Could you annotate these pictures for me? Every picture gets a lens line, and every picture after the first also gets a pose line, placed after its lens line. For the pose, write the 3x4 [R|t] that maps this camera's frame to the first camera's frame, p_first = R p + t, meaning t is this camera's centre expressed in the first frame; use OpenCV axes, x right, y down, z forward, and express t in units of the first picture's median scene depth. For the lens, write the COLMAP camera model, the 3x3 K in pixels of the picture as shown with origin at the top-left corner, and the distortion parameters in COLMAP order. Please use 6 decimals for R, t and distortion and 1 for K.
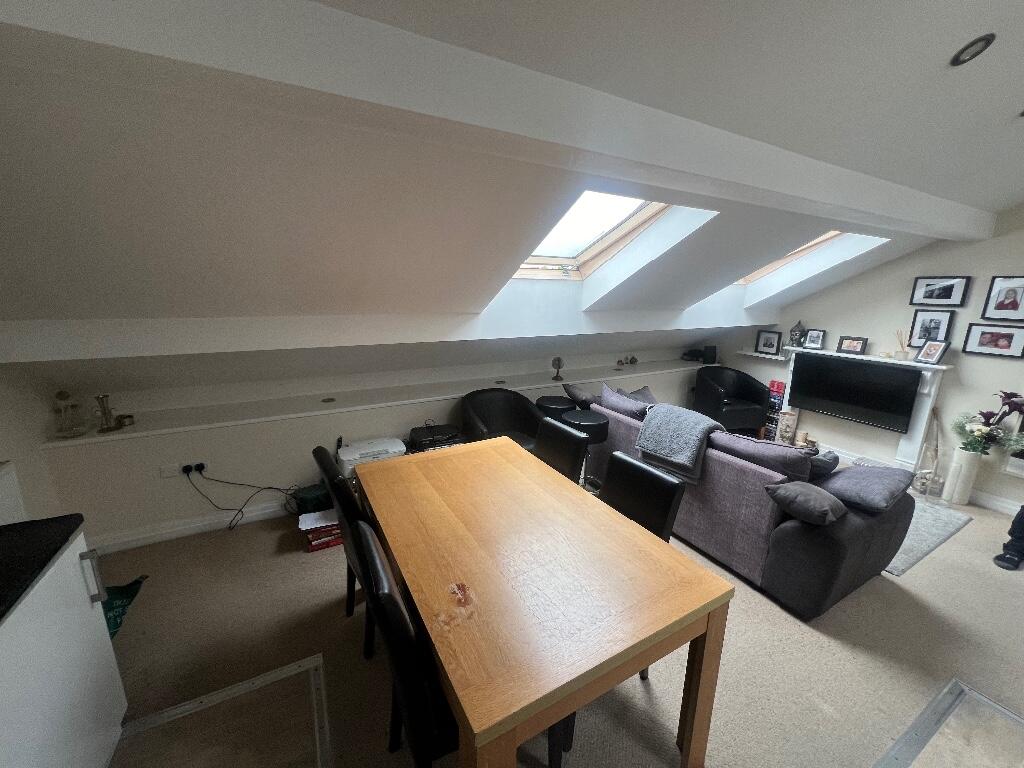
lens RADIAL K [[399.7, 0, 512.0], [0, 399.7, 384.0], [0, 0, 1]] dist [-0.010362, 0.000016]
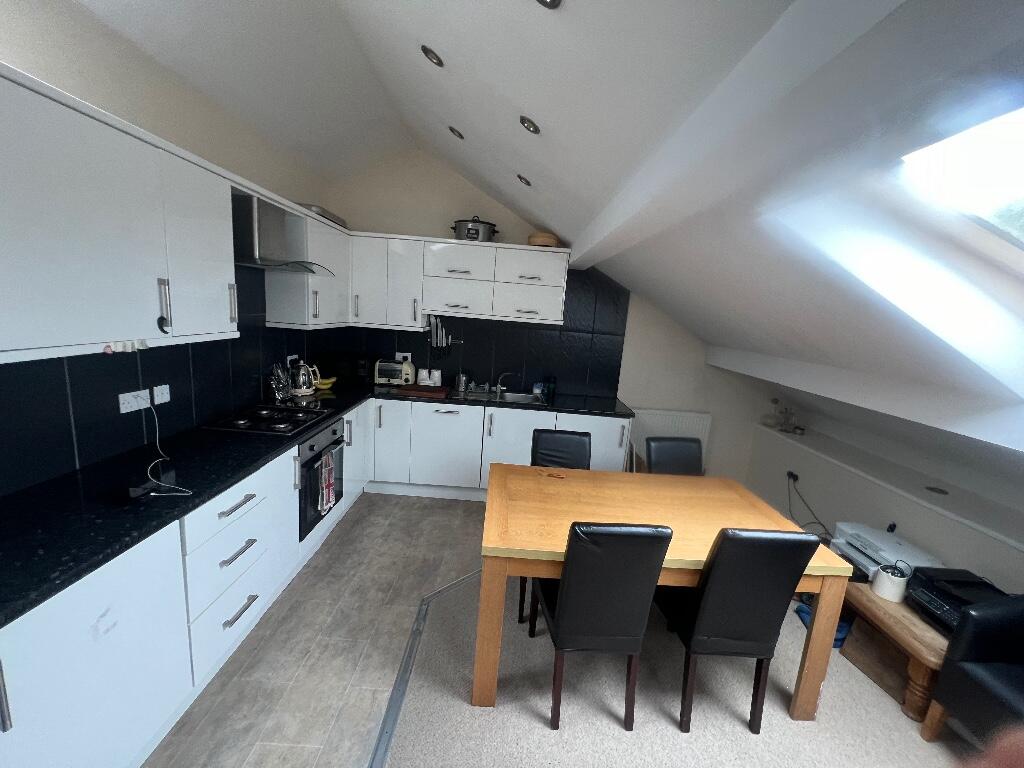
lens RADIAL K [[399.7, 0, 512.0], [0, 399.7, 384.0], [0, 0, 1]] dist [-0.010362, 0.000016]
pose [[-0.474321, 0.107203, -0.873800, 0.727234], [-0.277674, 0.923674, 0.264051, -0.151099], [0.835414, 0.367877, -0.408351, 0.653776]]
